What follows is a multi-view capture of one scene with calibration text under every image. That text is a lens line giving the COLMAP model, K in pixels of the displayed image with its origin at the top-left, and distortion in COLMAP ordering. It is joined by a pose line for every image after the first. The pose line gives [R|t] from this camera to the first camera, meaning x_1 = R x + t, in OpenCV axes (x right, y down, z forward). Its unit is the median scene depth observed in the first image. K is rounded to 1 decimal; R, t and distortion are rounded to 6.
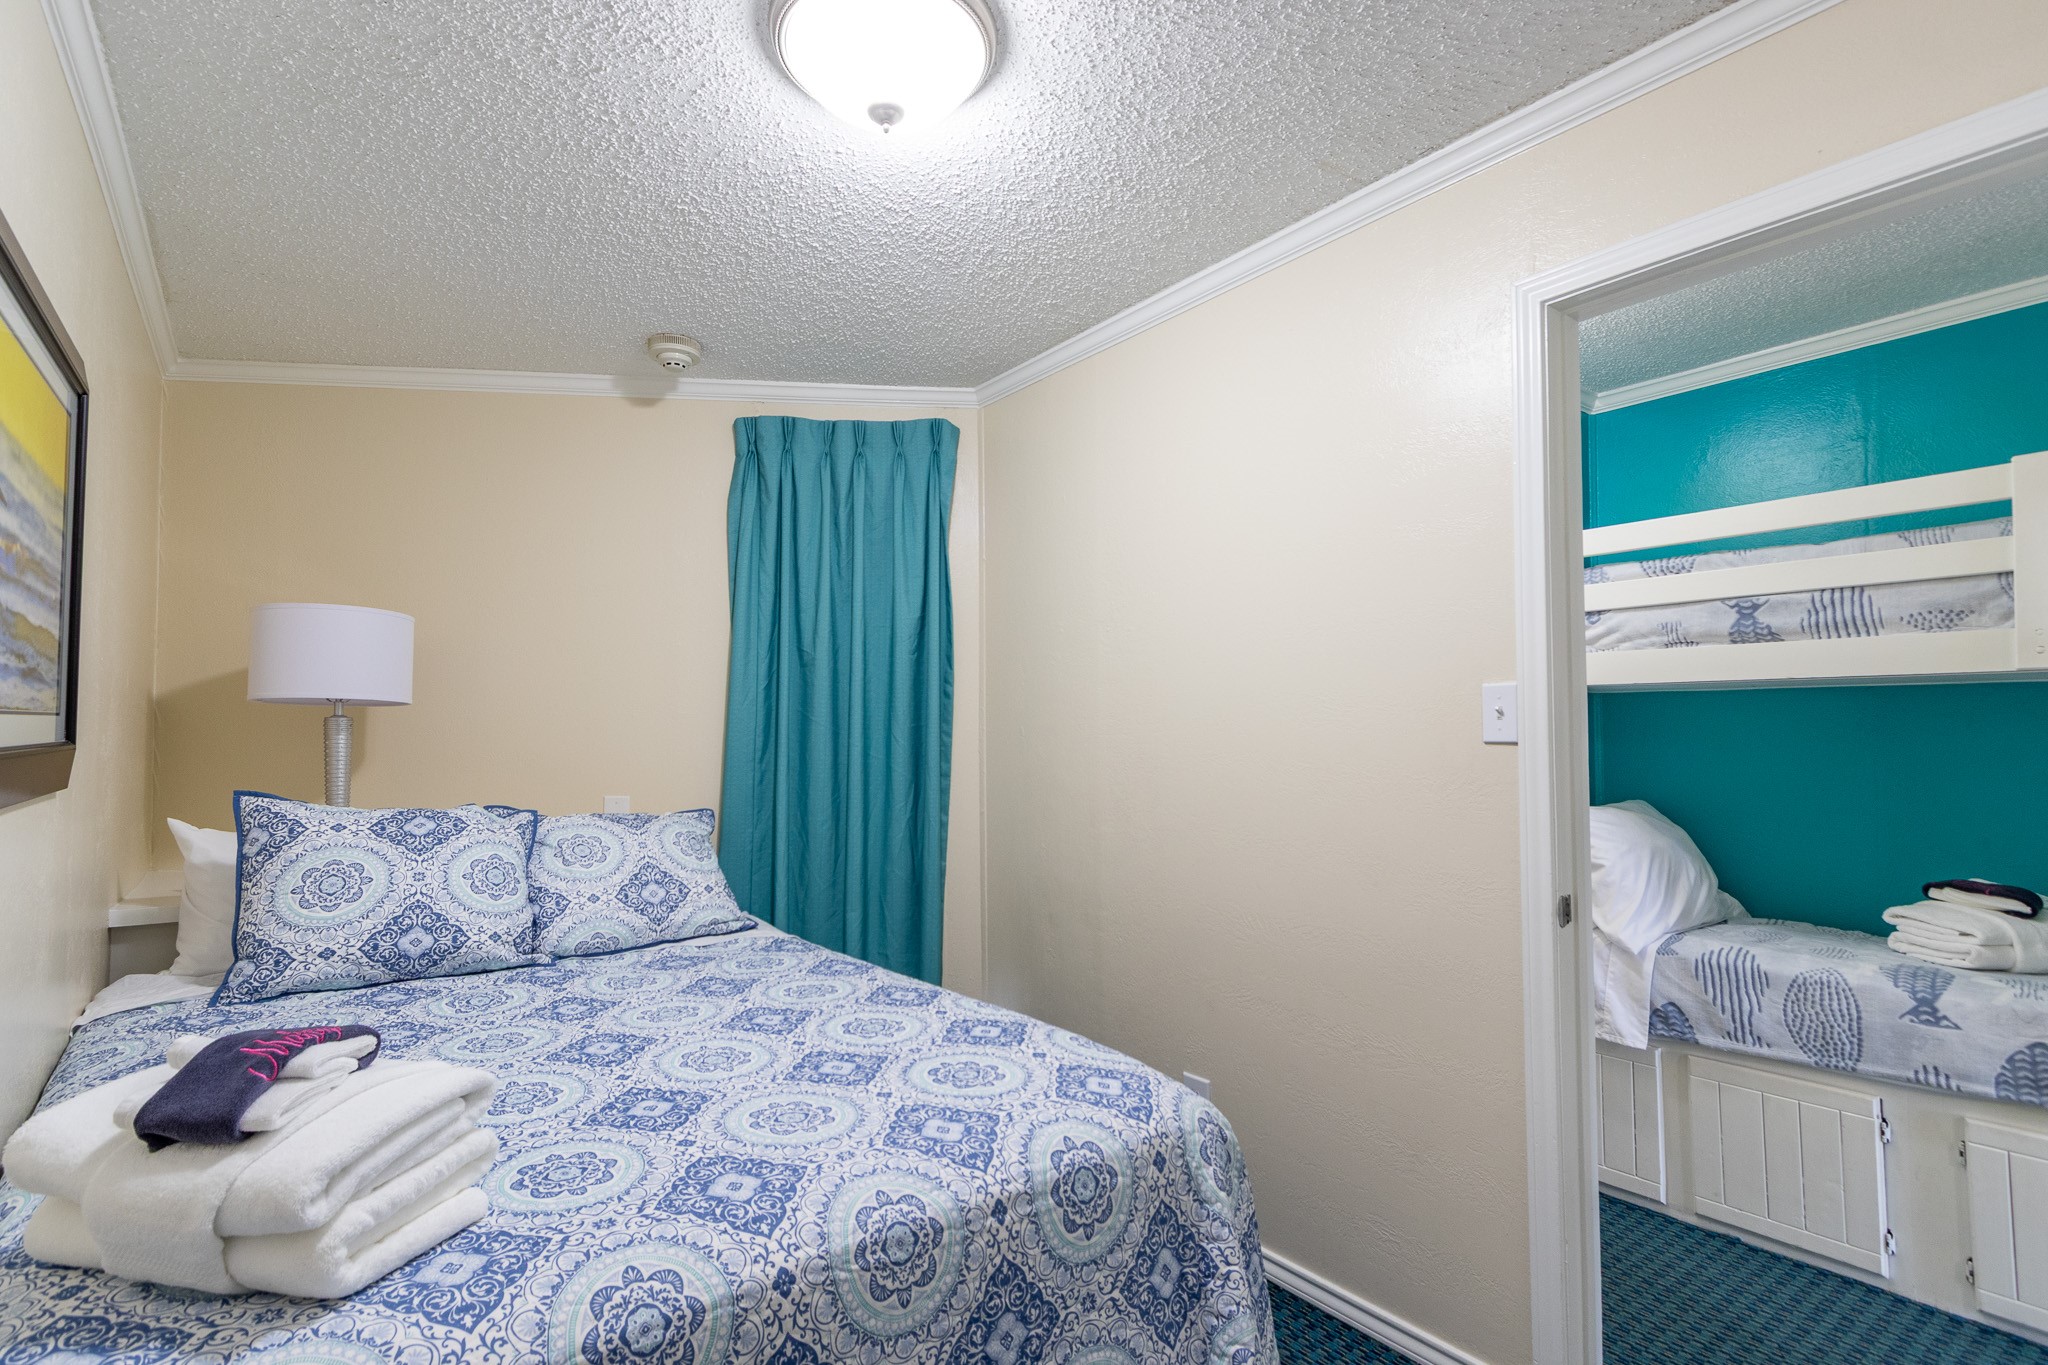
lens RADIAL K [[963.3, 0, 999.3], [0, 963.3, 707.1], [0, 0, 1]] dist [0.004047, -0.000266]
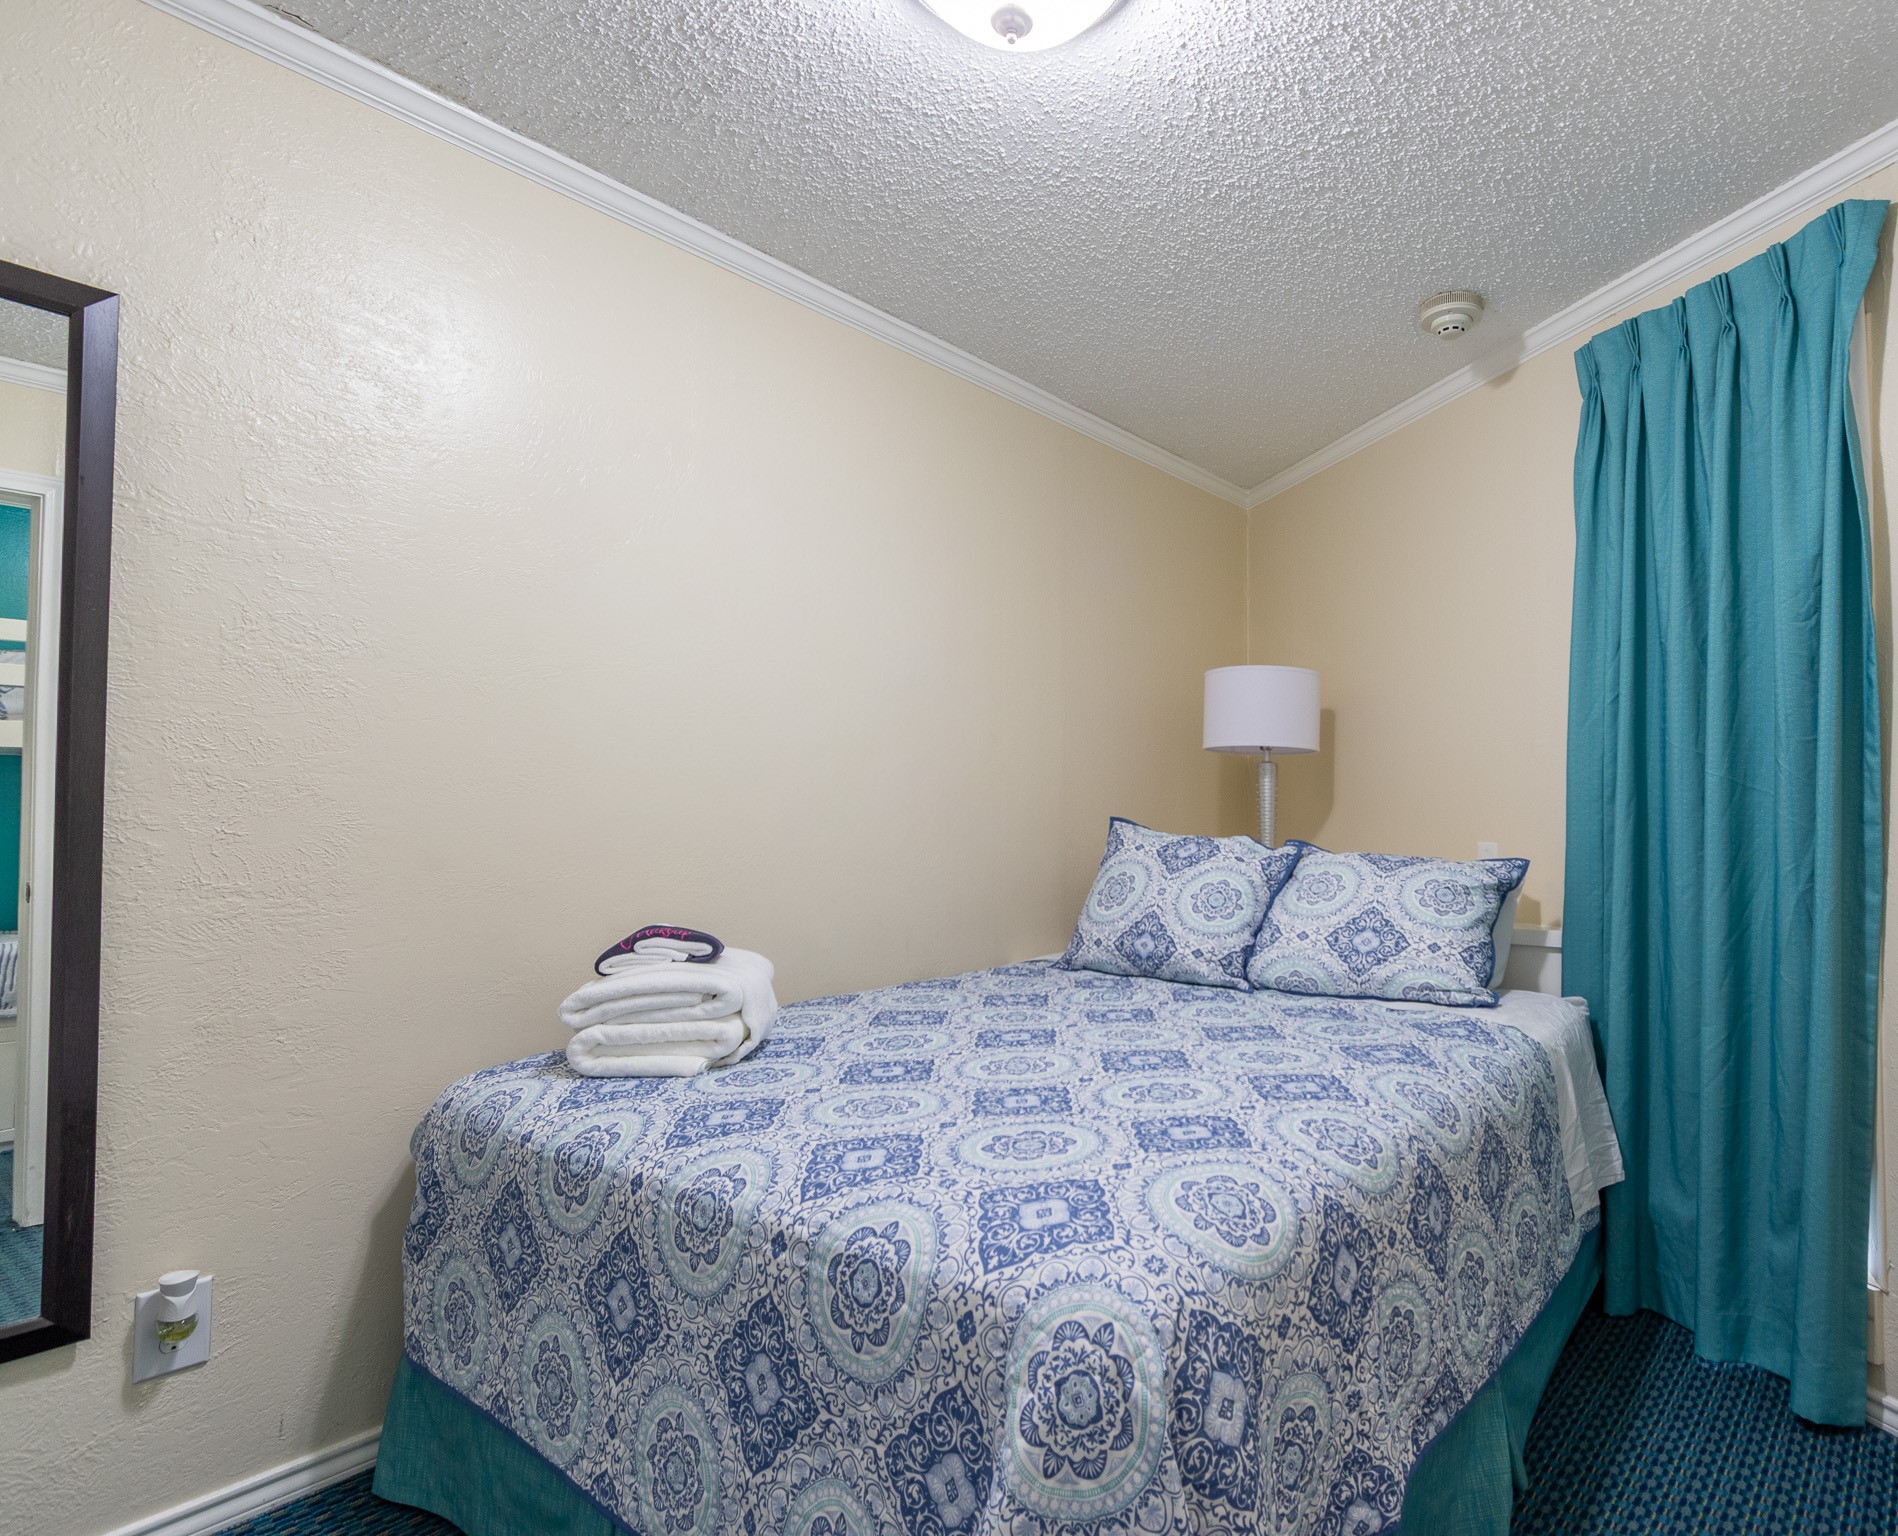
lens RADIAL K [[953.4, 0, 949.3], [0, 953.4, 788.5], [0, 0, 1]] dist [0.003690, 0.000549]
pose [[0.315851, -0.011824, -0.948735, 0.791777], [0.027293, 0.999622, -0.003372, 0.095341], [0.948416, -0.024829, 0.316054, 0.778858]]
